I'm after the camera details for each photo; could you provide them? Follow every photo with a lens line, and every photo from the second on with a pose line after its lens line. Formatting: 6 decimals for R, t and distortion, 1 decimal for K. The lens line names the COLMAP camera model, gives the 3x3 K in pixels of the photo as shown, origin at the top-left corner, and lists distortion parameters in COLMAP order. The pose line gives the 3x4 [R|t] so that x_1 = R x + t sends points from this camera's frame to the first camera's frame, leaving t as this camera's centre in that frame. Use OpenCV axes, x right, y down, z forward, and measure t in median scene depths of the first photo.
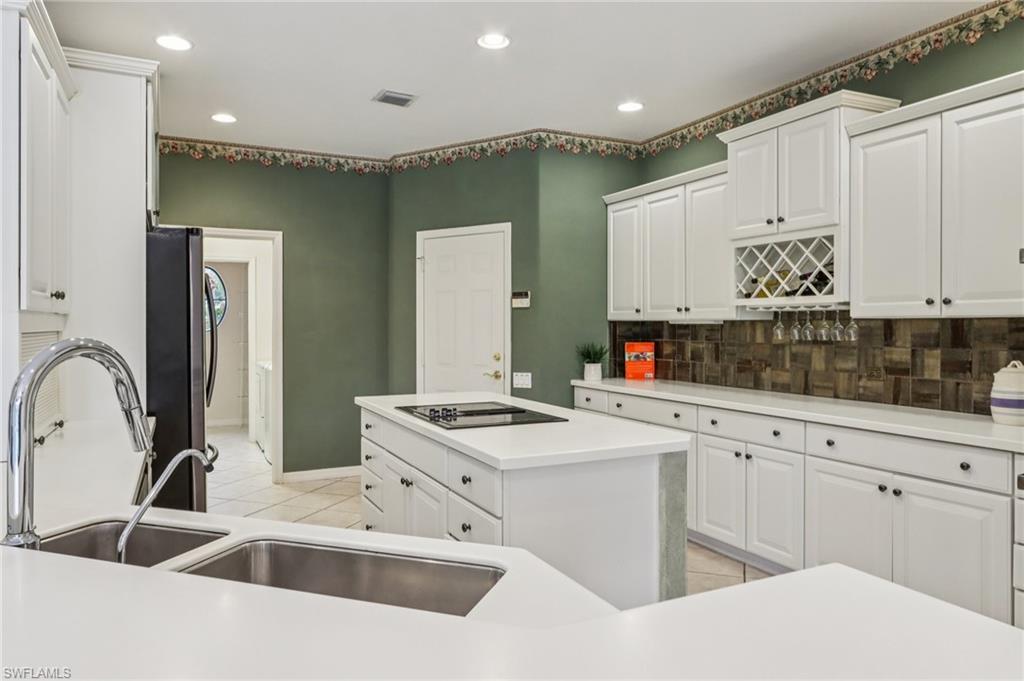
lens RADIAL K [[685.7, 0, 514.3], [0, 685.7, 336.3], [0, 0, 1]] dist [-0.008874, -0.004018]
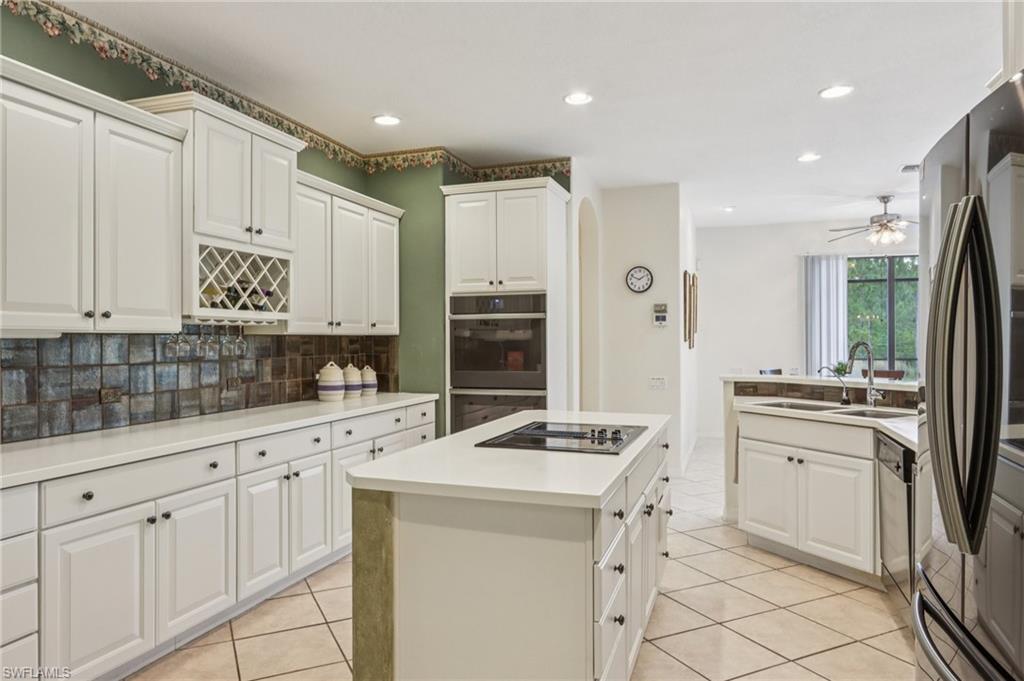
lens RADIAL K [[667.0, 0, 512.8], [0, 667.0, 338.3], [0, 0, 1]] dist [-0.012689, -0.005053]
pose [[-0.703706, -0.002054, 0.710489, -0.528316], [0.008554, 0.999899, 0.011363, -0.026412], [-0.710440, 0.014074, -0.703617, 1.389984]]
